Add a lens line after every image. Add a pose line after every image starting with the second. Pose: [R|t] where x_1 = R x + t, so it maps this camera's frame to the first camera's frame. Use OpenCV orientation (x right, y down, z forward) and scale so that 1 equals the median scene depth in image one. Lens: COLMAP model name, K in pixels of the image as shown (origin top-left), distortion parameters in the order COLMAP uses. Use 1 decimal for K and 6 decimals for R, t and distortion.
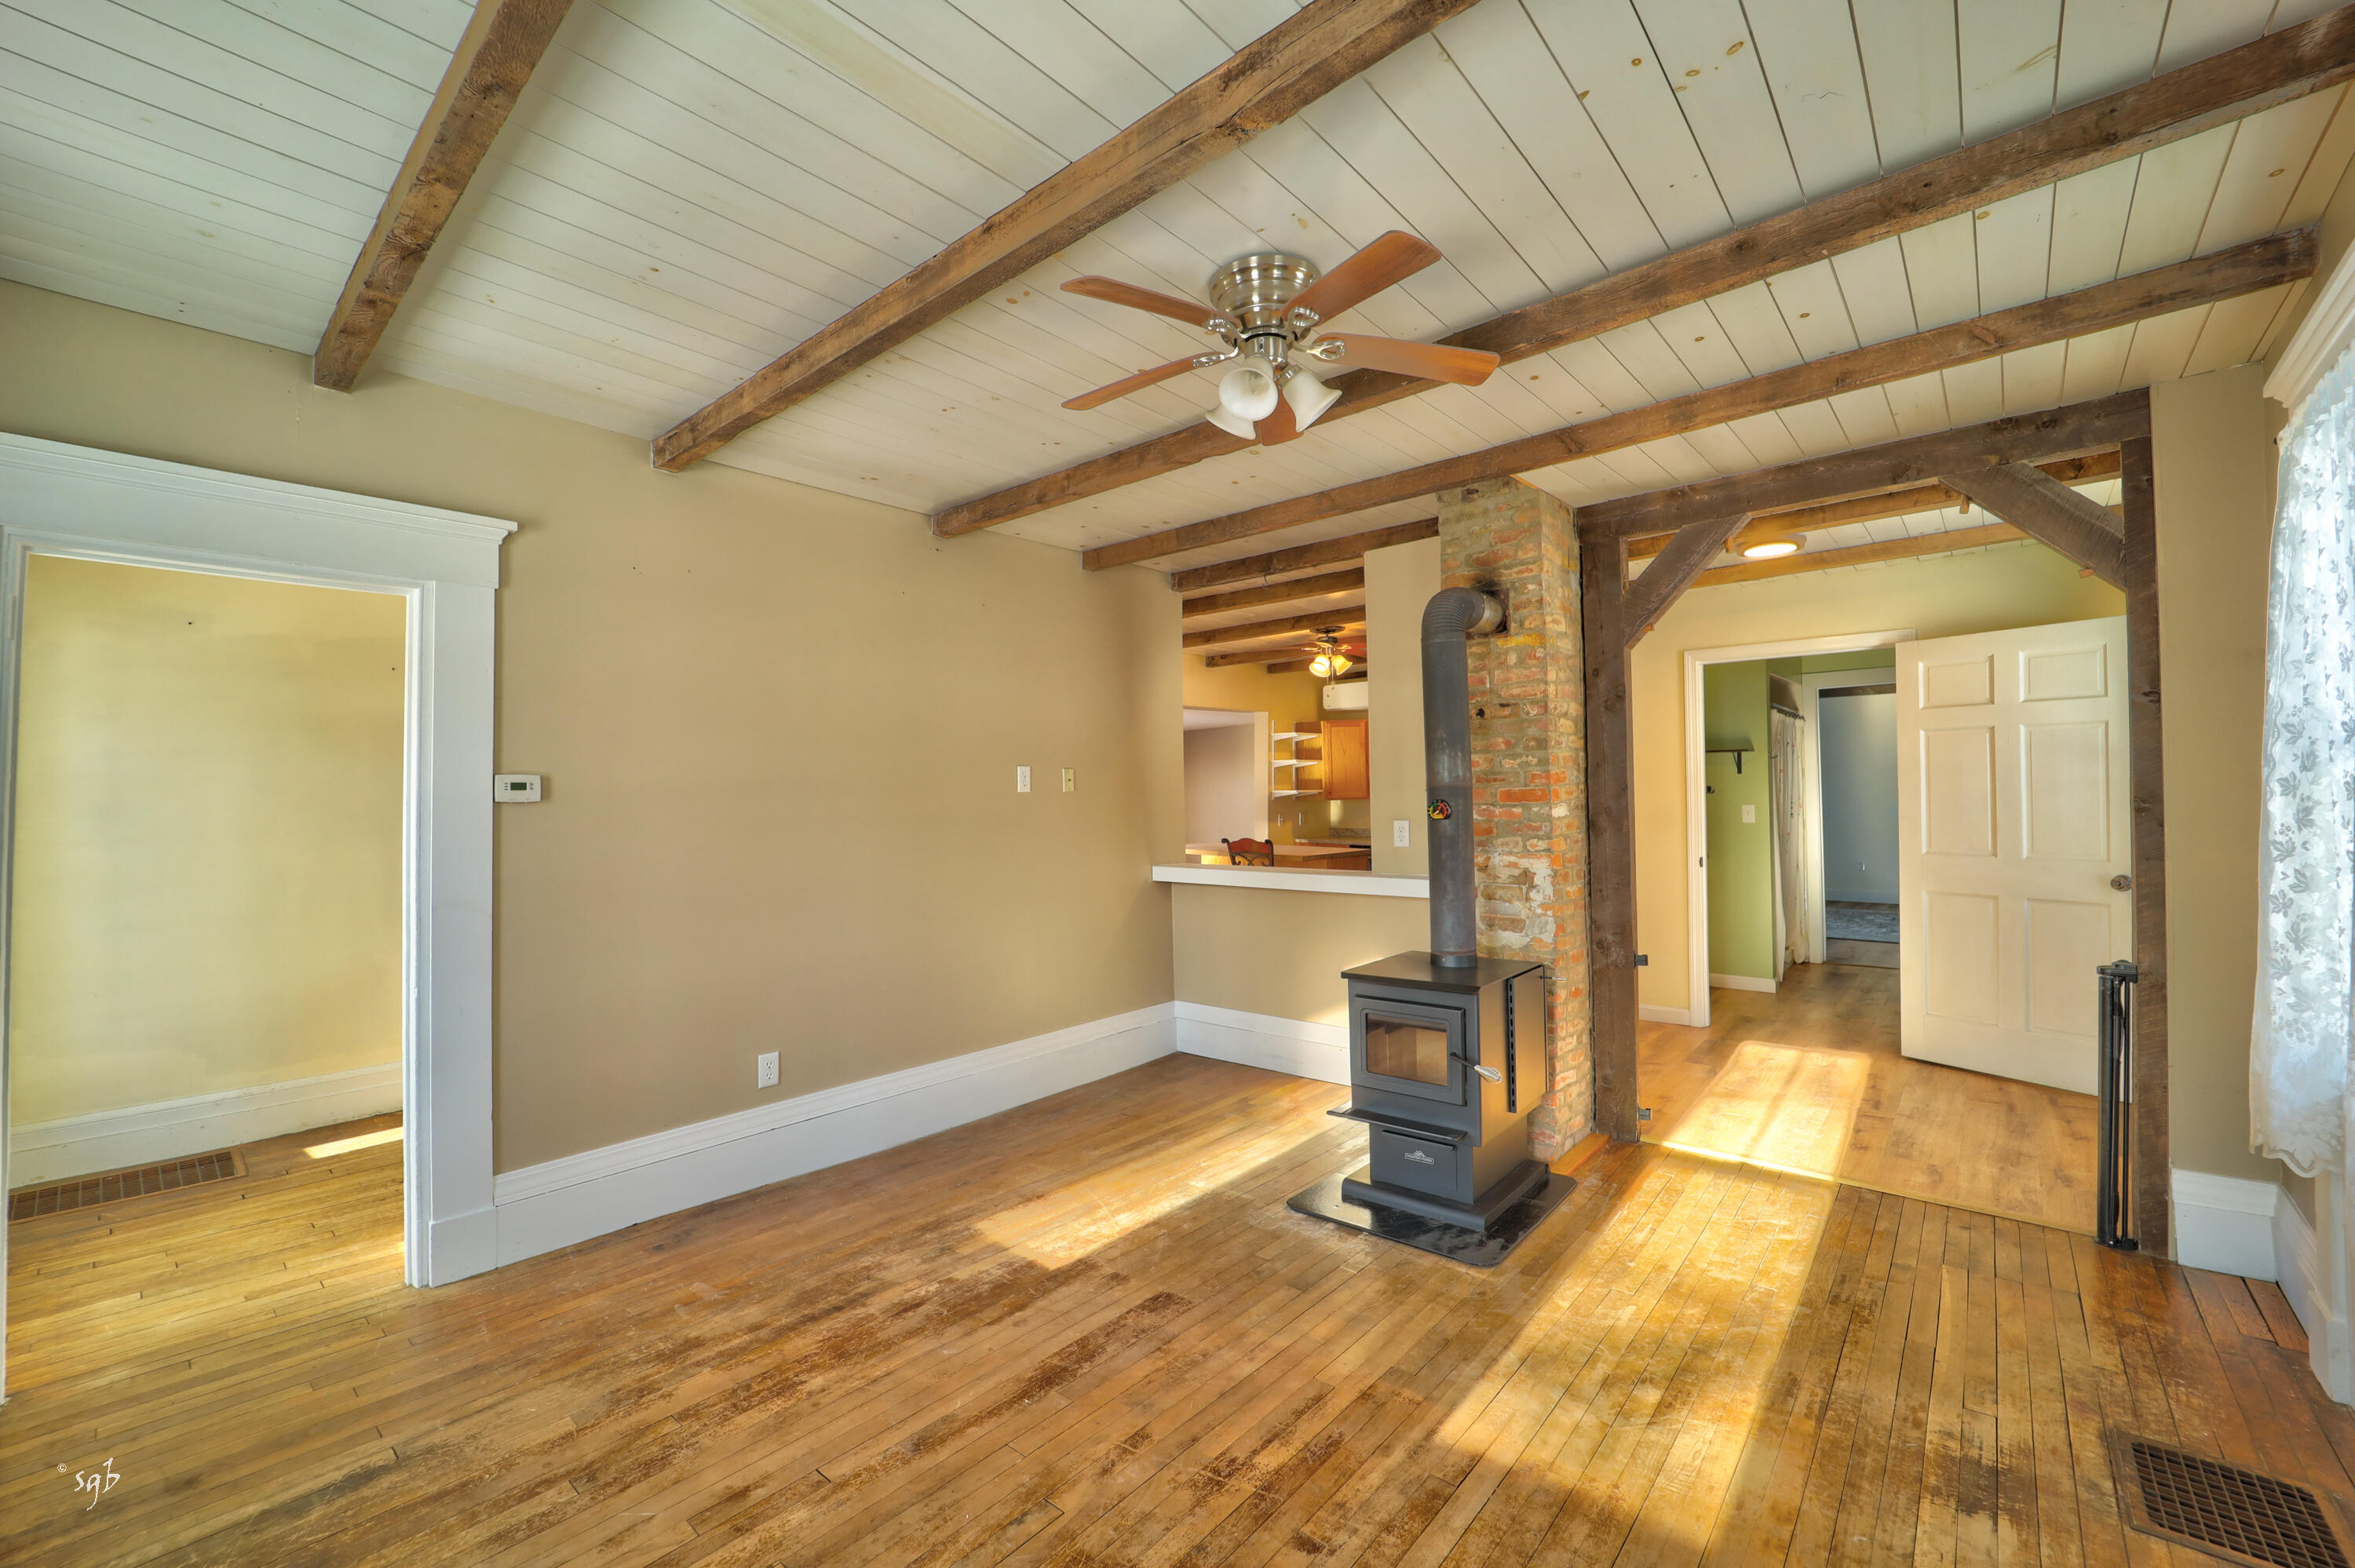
lens RADIAL K [[960.8, 0, 1173.8], [0, 960.8, 784.9], [0, 0, 1]] dist [-0.011269, -0.004006]
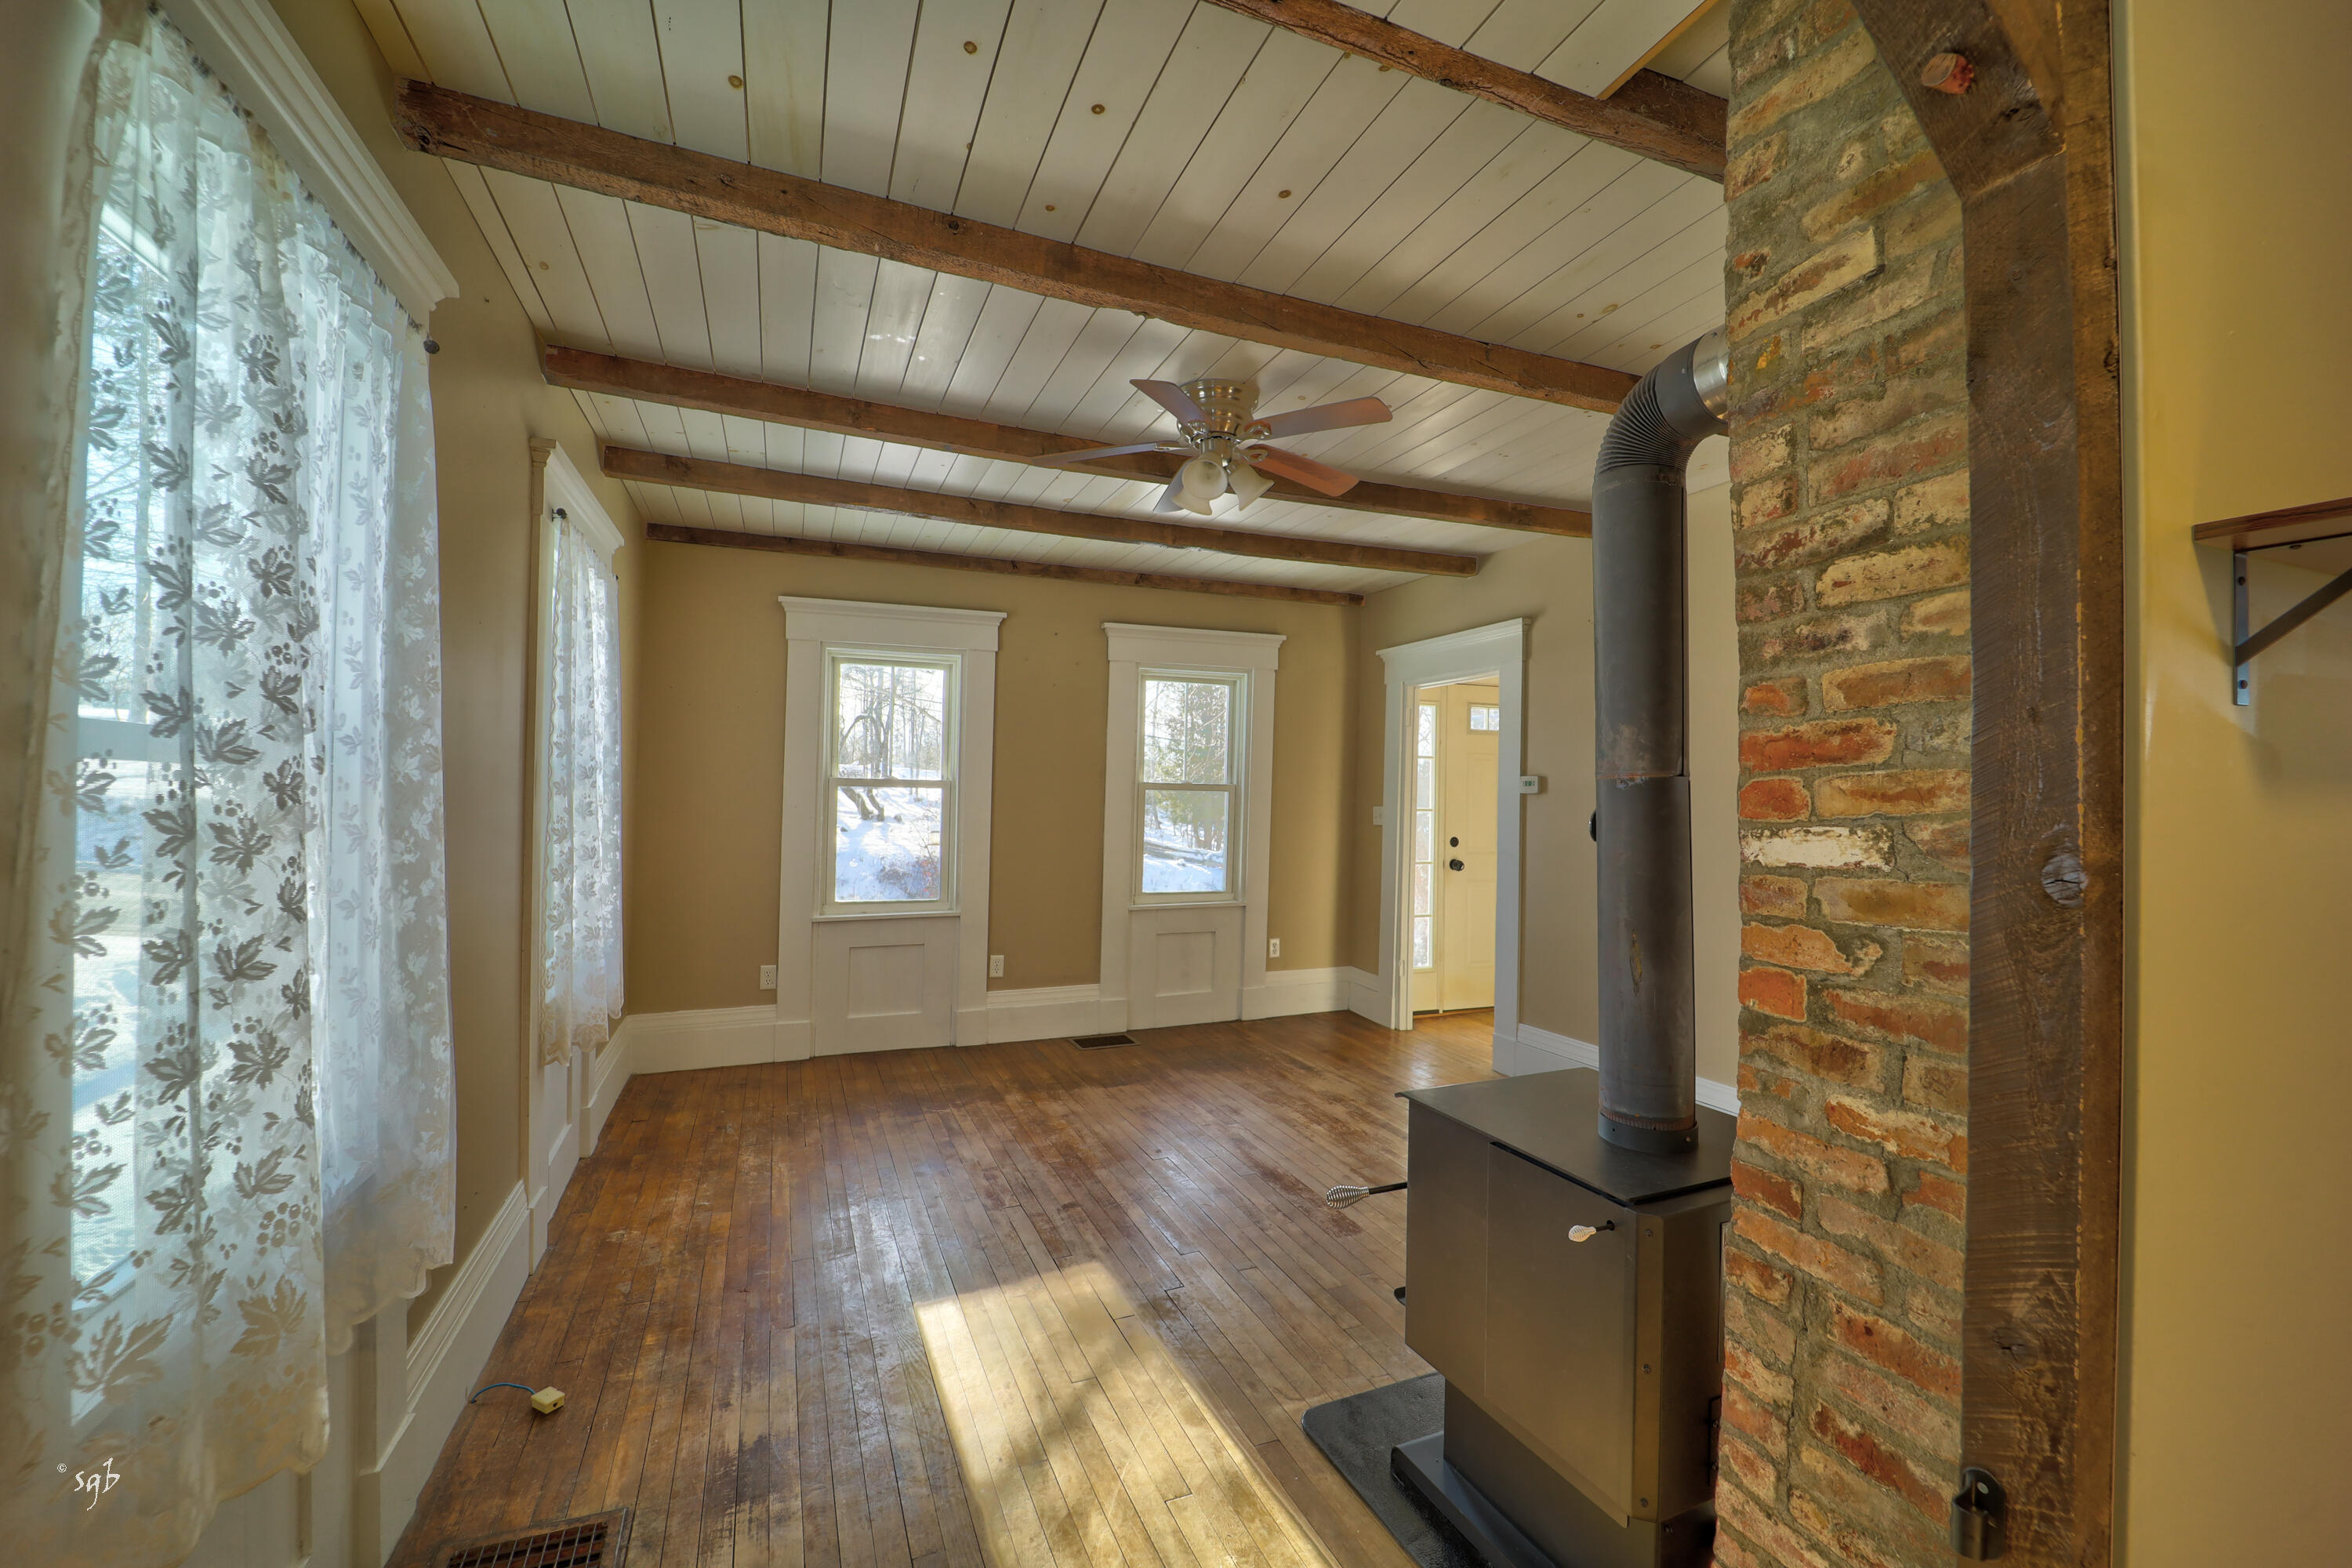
lens RADIAL K [[959.7, 0, 1172.3], [0, 959.7, 784.9], [0, 0, 1]] dist [-0.011269, -0.004006]
pose [[-0.454843, -0.000590, -0.890572, 0.960140], [0.009956, 0.999934, -0.005747, 0.006295], [0.890516, -0.011480, -0.454807, 1.153941]]
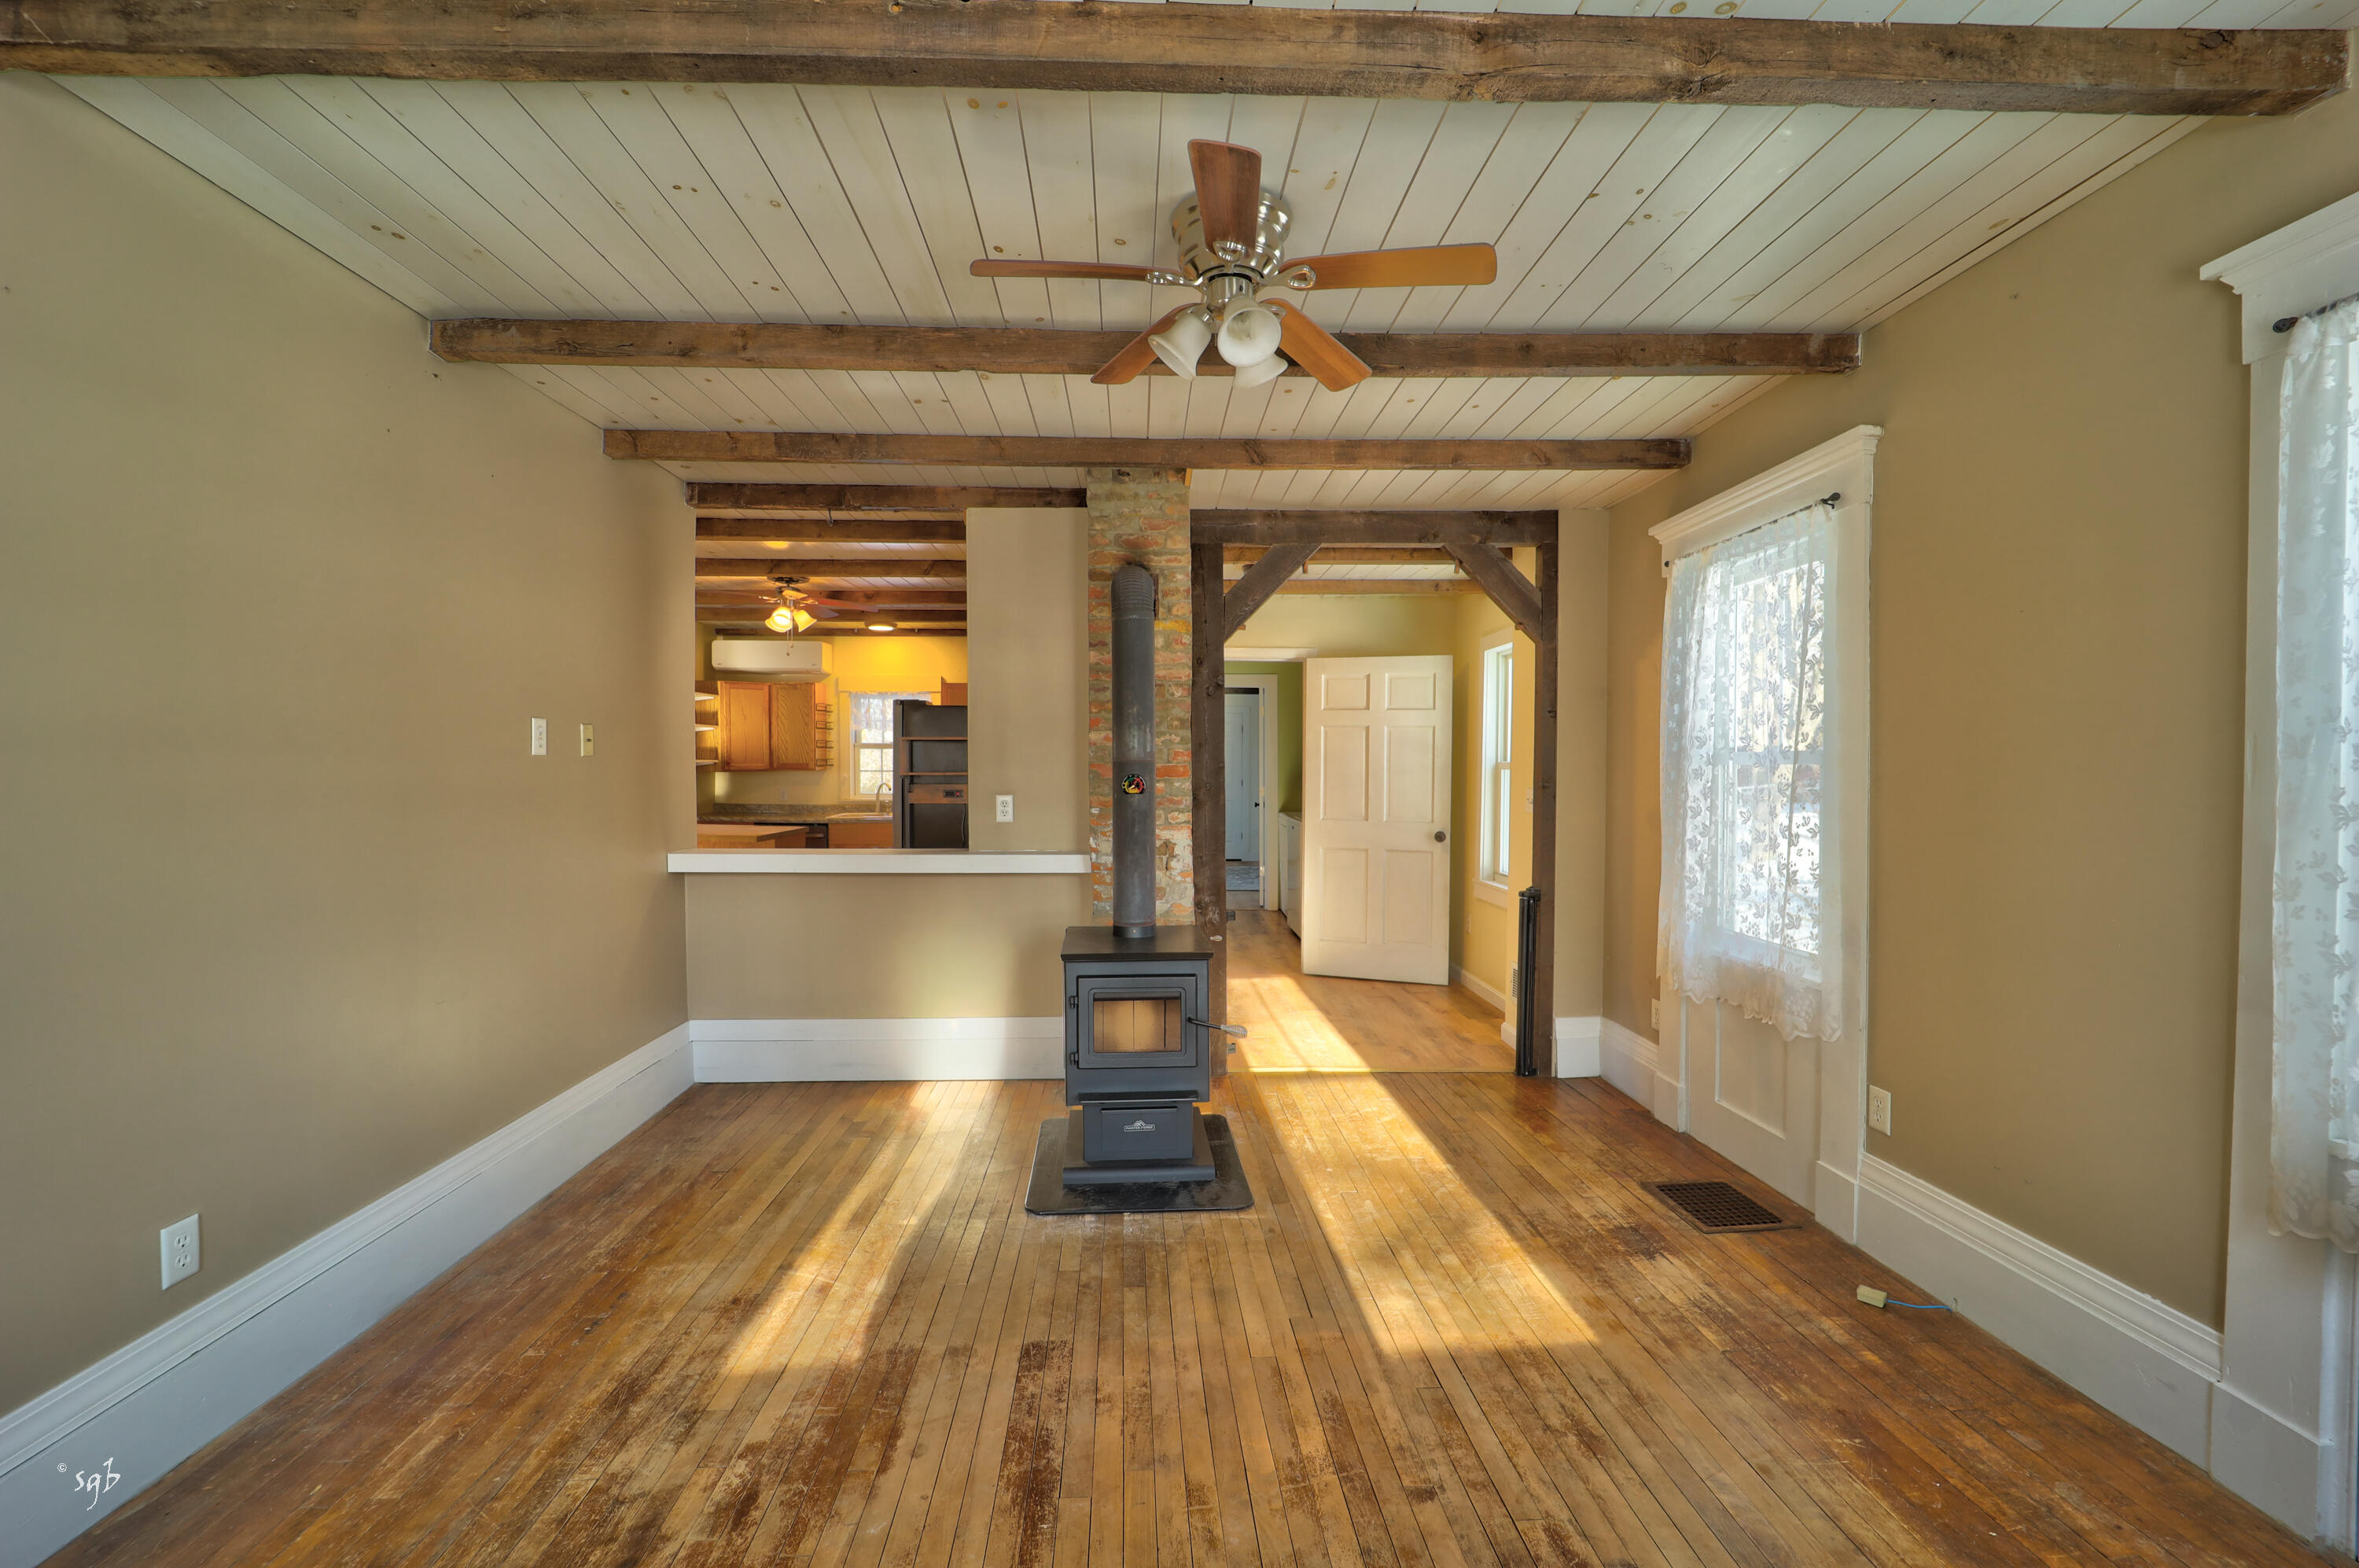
lens RADIAL K [[962.6, 0, 1175.8], [0, 962.6, 784.9], [0, 0, 1]] dist [-0.011269, -0.004006]
pose [[0.725775, 0.005295, 0.687912, -0.443312], [-0.023752, 0.999567, 0.017366, 0.008906], [-0.687522, -0.028943, 0.725586, 0.260442]]
